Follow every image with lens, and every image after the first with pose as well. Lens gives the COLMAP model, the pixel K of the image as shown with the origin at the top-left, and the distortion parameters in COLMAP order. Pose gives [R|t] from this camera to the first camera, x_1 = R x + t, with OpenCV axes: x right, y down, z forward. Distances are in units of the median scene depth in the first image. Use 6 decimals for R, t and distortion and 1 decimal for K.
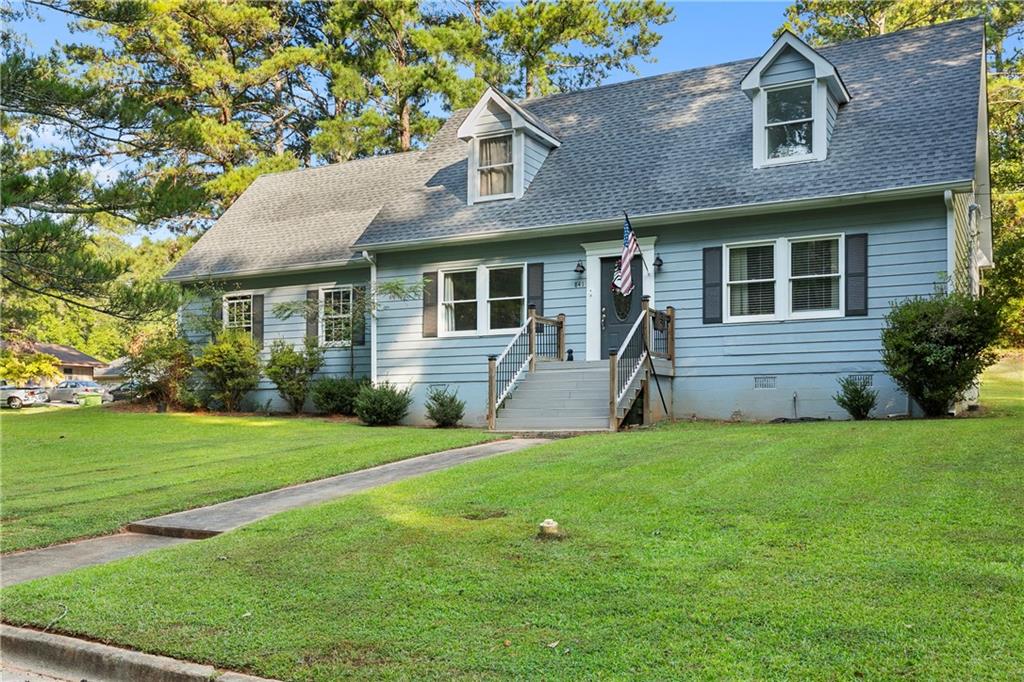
lens RADIAL K [[1079.6, 0, 511.5], [0, 1079.6, 341.1], [0, 0, 1]] dist [0.005455, 0.000000]
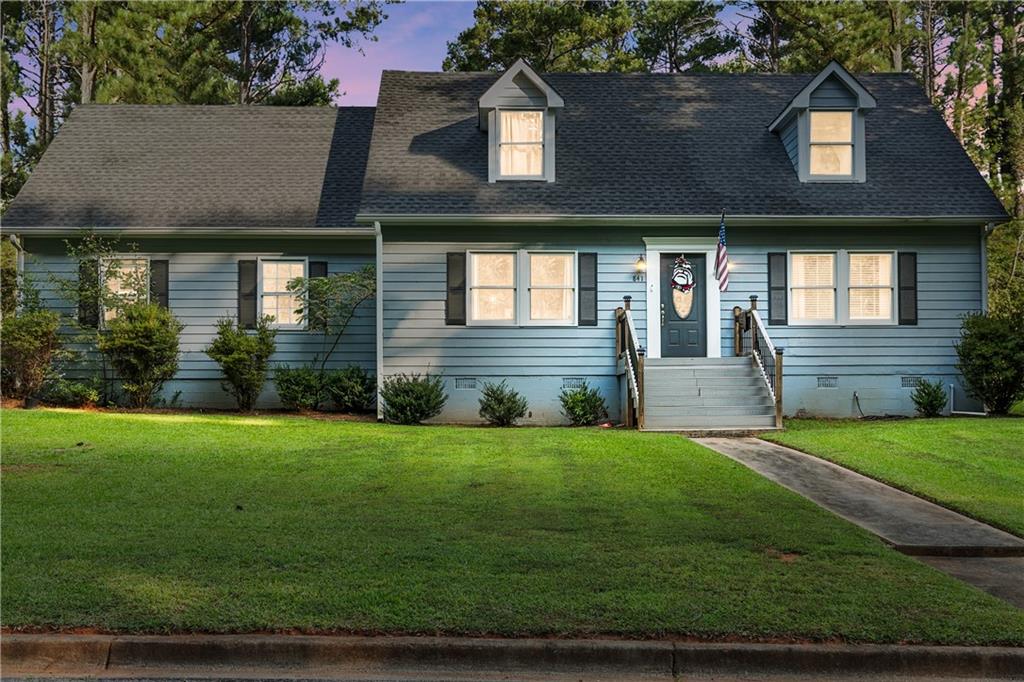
lens RADIAL K [[971.4, 0, 512.0], [0, 971.4, 346.4], [0, 0, 1]] dist [0.051557, 0.000000]
pose [[0.840739, 0.038808, 0.540048, -0.509710], [-0.039035, 0.999177, -0.011032, 0.023322], [-0.540032, -0.011806, 0.841562, 0.324651]]
